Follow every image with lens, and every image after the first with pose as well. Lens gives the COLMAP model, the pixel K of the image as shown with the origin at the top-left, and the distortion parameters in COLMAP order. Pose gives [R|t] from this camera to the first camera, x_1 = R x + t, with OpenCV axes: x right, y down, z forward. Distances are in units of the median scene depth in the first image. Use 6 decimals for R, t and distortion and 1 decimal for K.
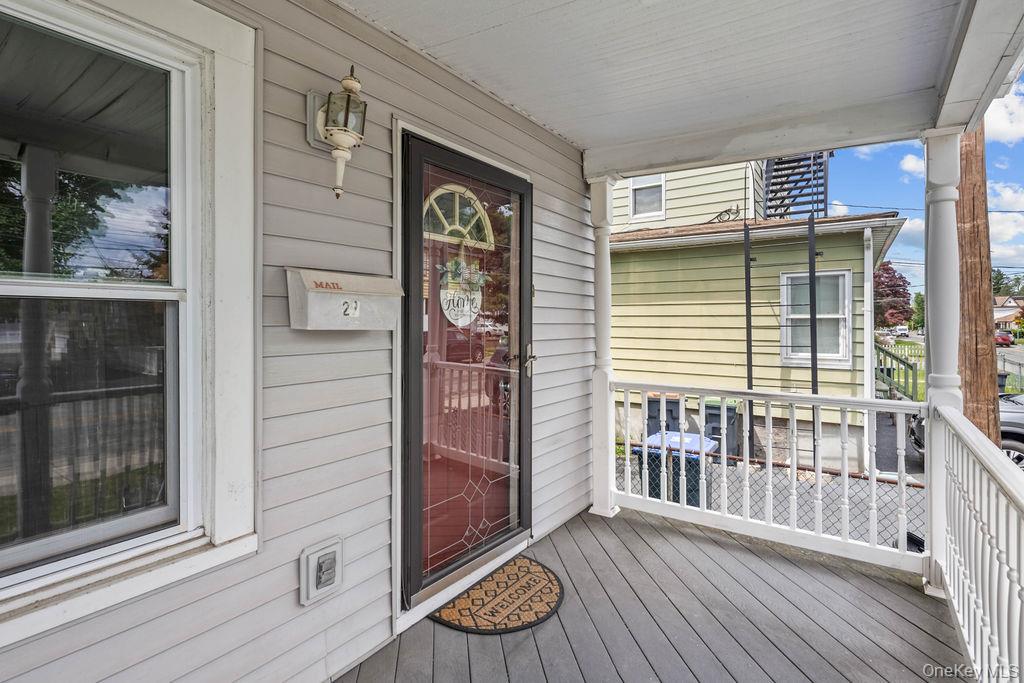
lens RADIAL K [[504.7, 0, 481.2], [0, 504.7, 325.7], [0, 0, 1]] dist [-0.004343, -0.000607]
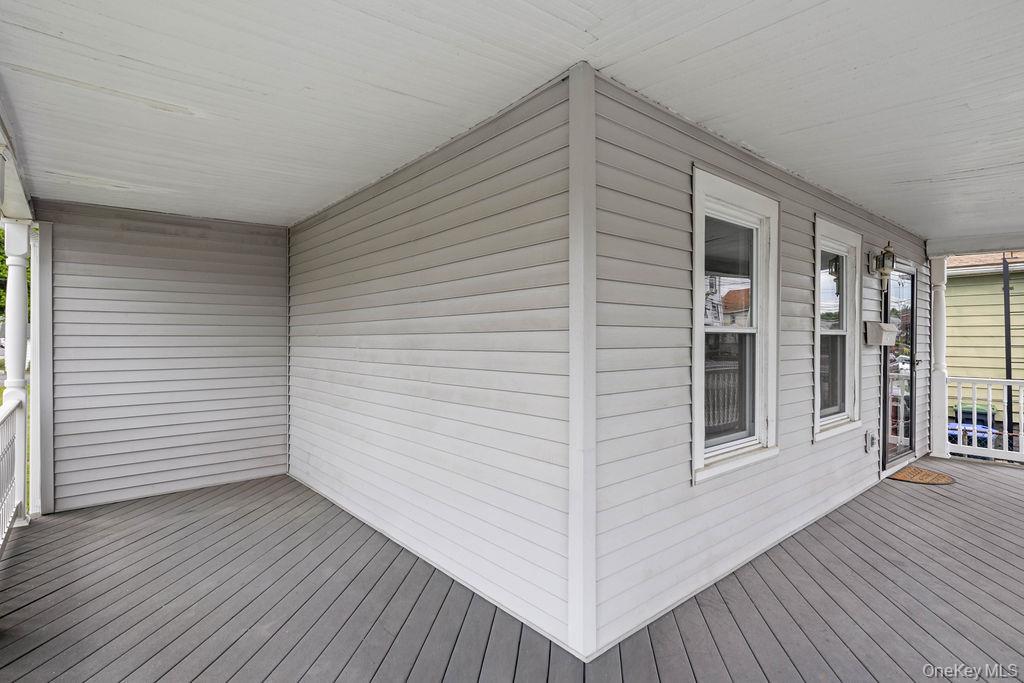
lens RADIAL K [[504.7, 0, 512.9], [0, 504.7, 334.6], [0, 0, 1]] dist [-0.004343, -0.000607]
pose [[0.972933, 0.013960, -0.230664, -0.826992], [-0.015284, 0.999875, -0.003953, -0.006880], [0.230580, 0.007372, 0.973025, -1.042256]]
